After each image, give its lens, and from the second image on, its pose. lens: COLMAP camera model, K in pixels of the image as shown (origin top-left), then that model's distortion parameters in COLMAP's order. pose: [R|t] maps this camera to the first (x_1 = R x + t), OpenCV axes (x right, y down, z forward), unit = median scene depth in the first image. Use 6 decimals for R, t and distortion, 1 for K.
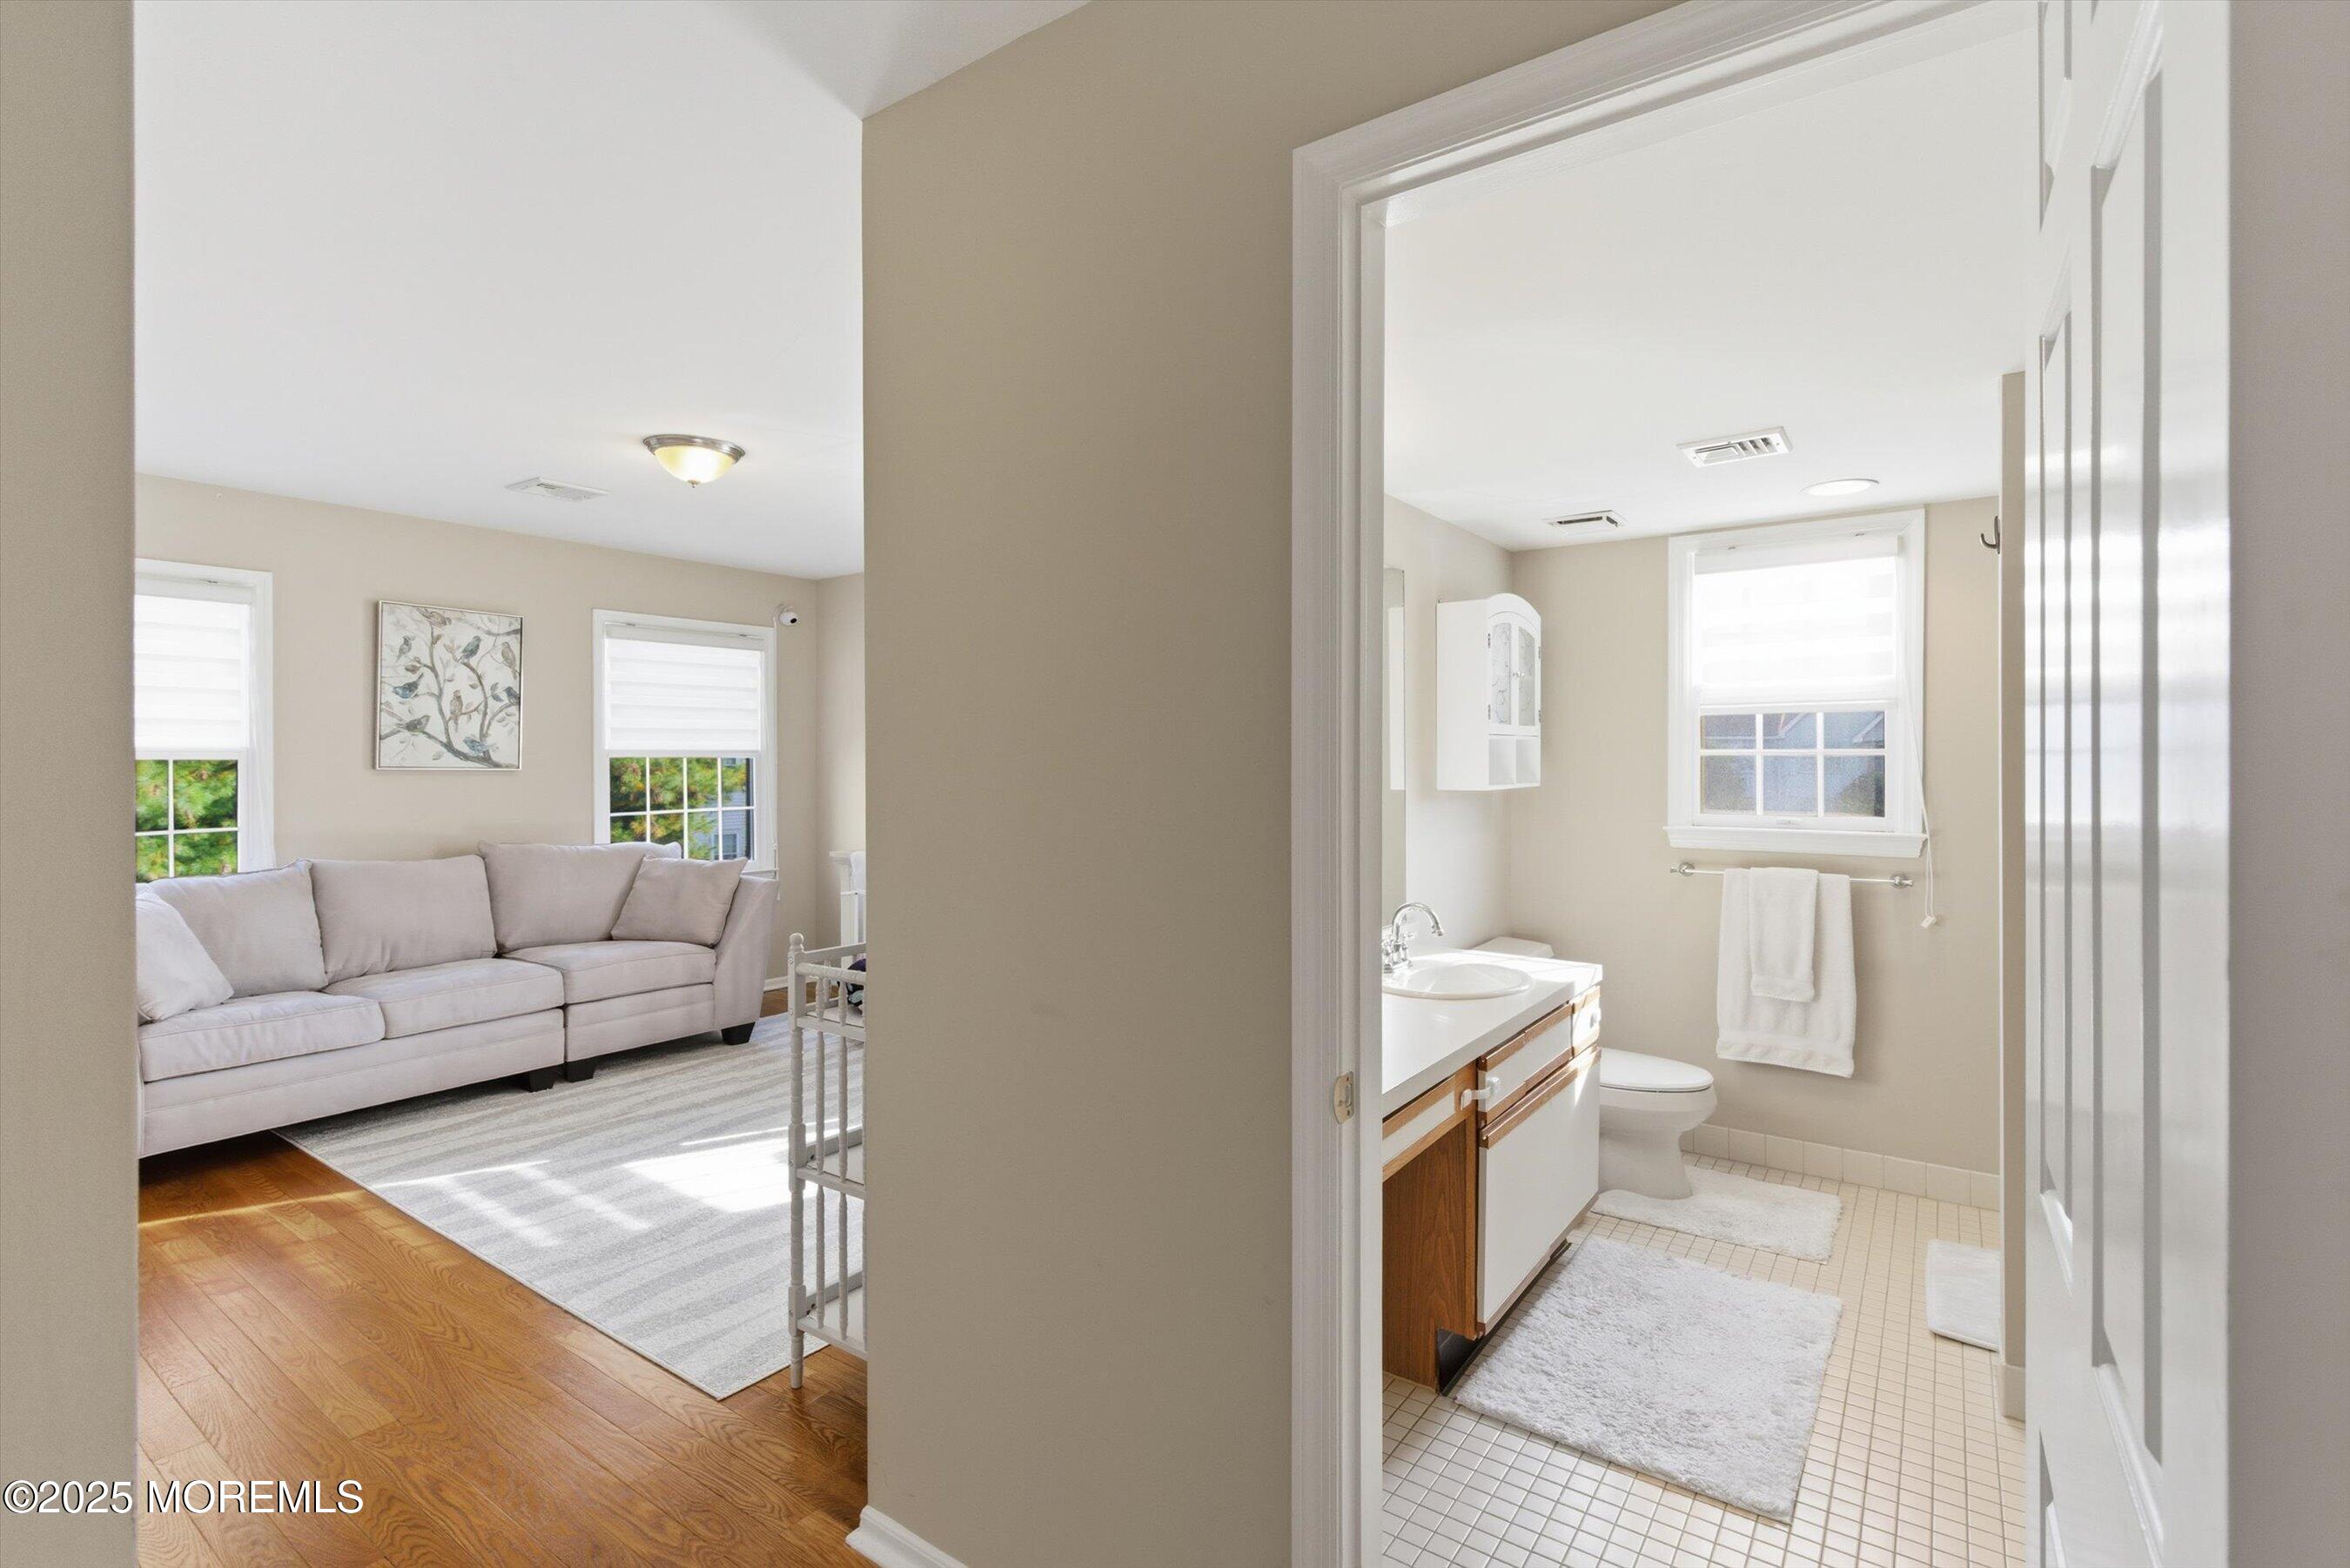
lens RADIAL K [[1090.7, 0, 1160.1], [0, 1090.7, 776.4], [0, 0, 1]] dist [0.017695, -0.002425]
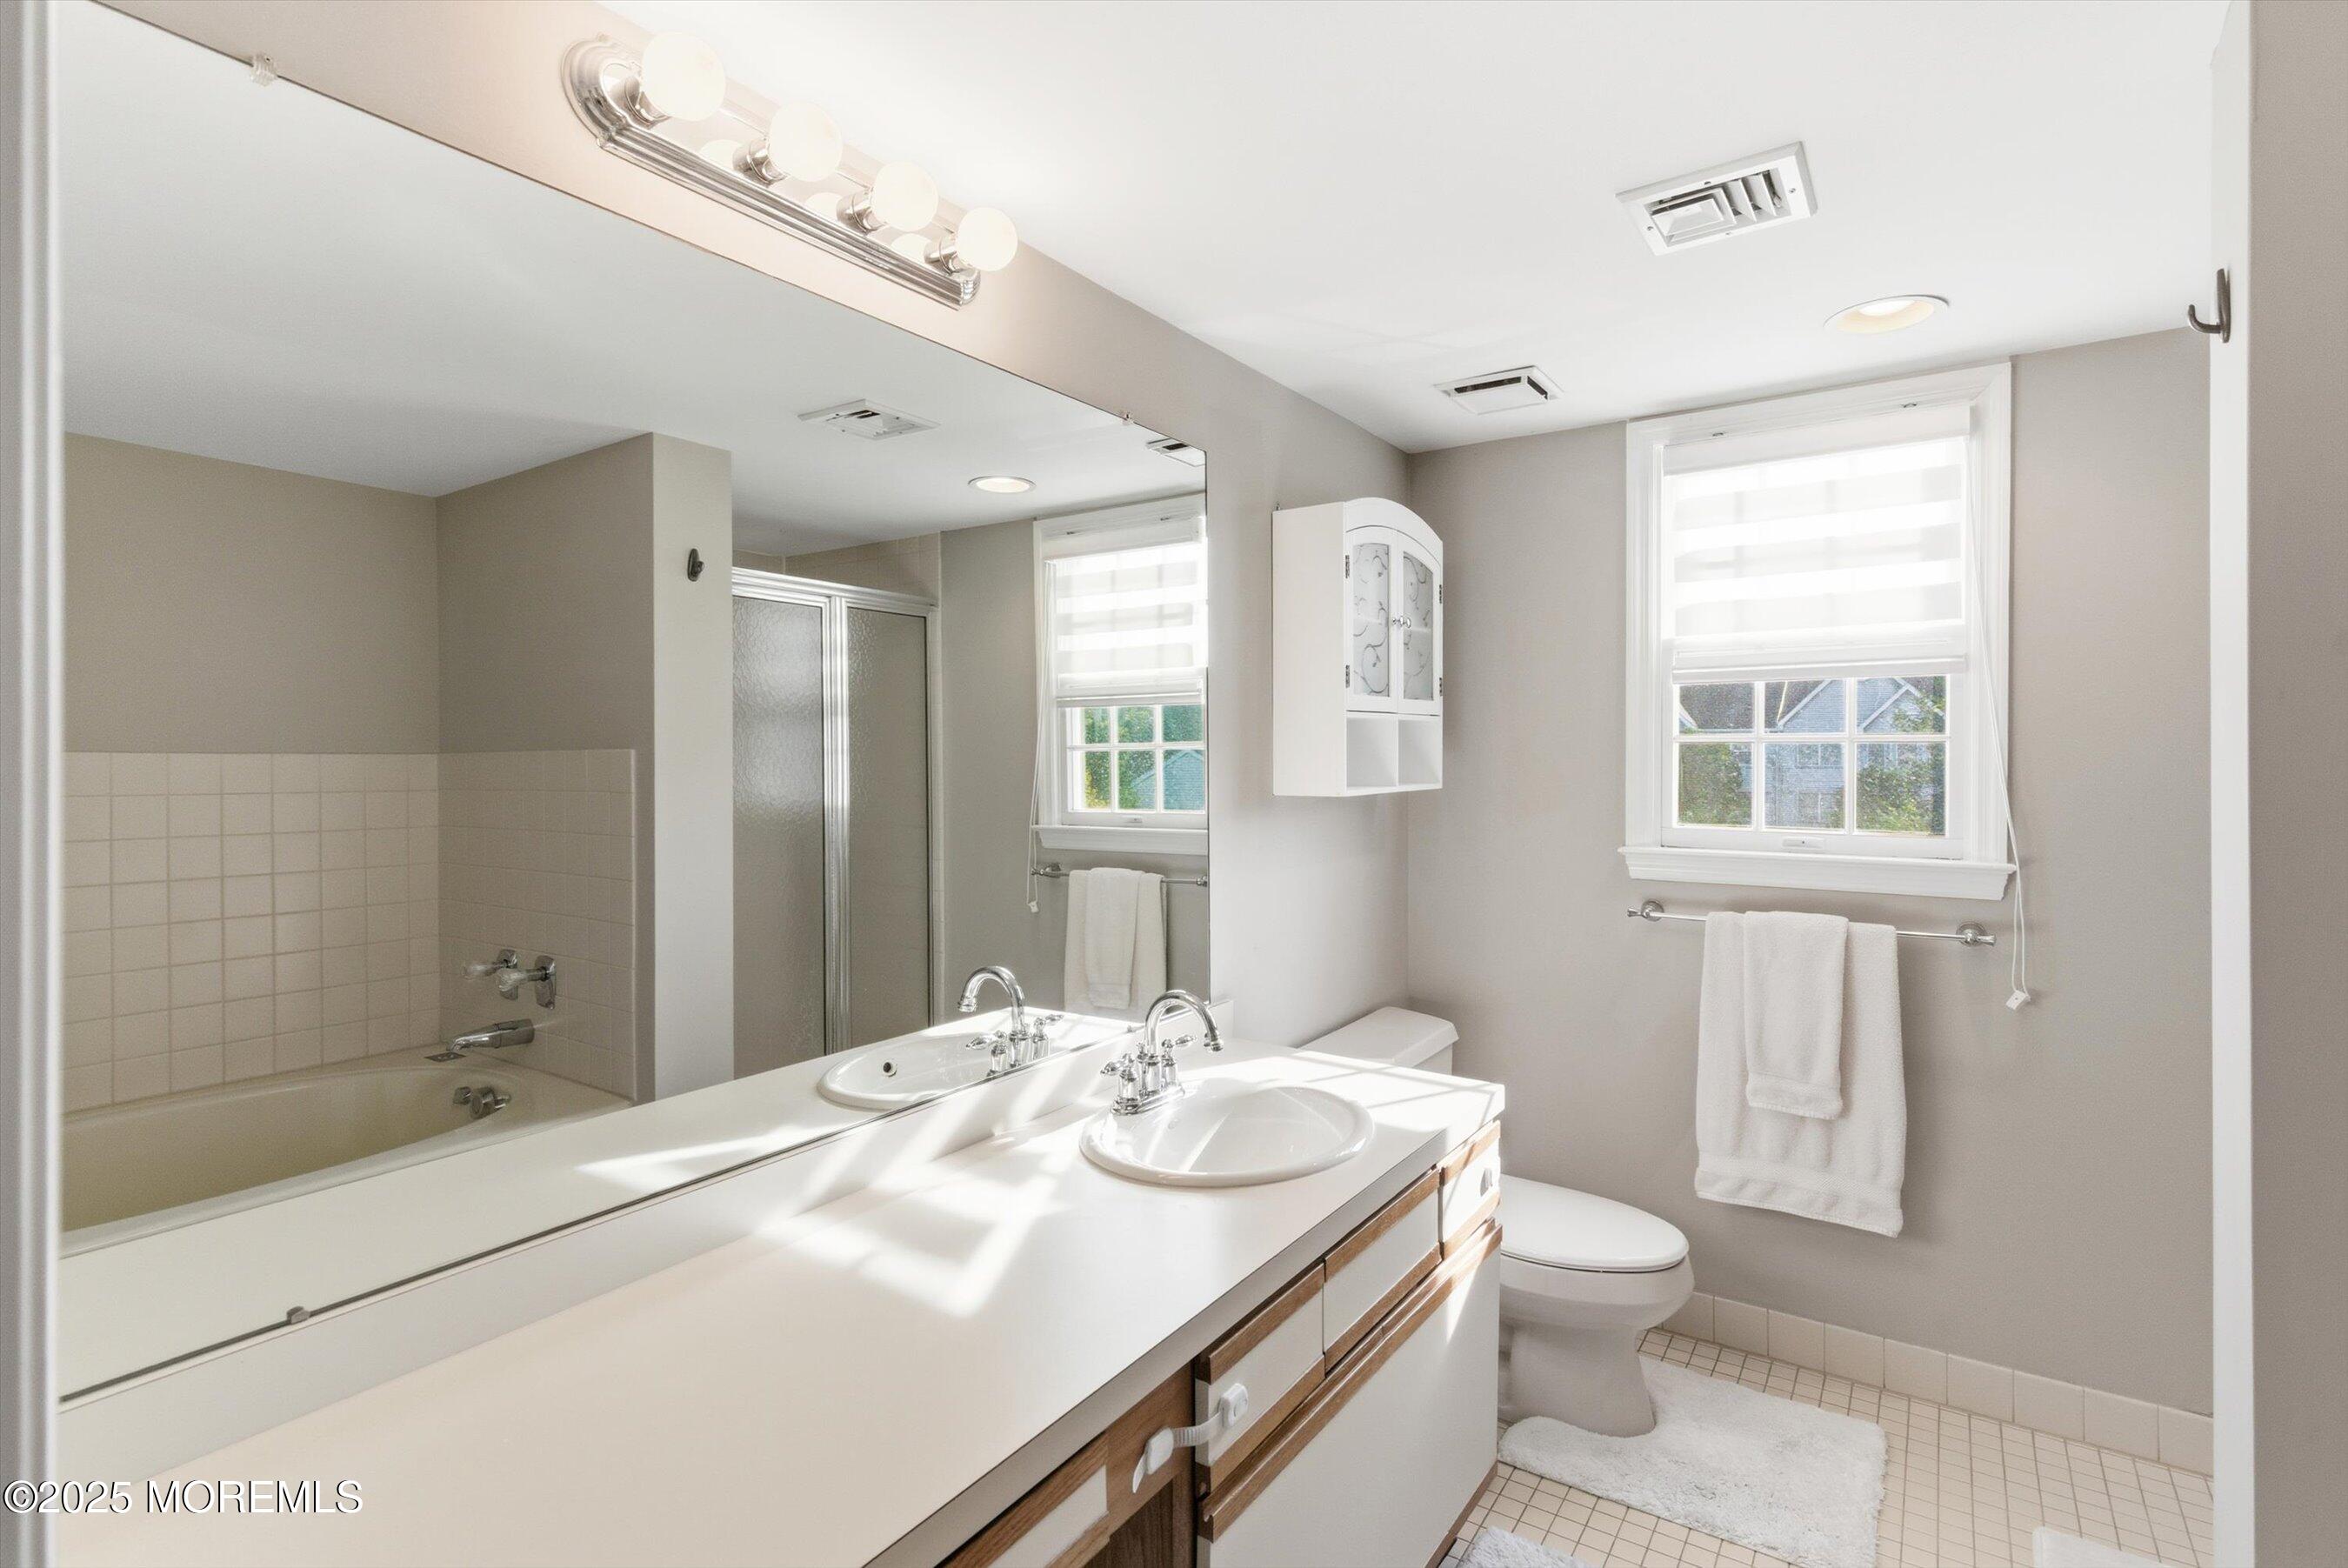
lens RADIAL K [[1089.9, 0, 1186.4], [0, 1089.9, 771.9], [0, 0, 1]] dist [0.017695, -0.002425]
pose [[0.999858, -0.002364, 0.016703, 0.193982], [0.002272, 0.999982, 0.005518, -0.006036], [-0.016716, -0.005479, 0.999845, 0.352188]]
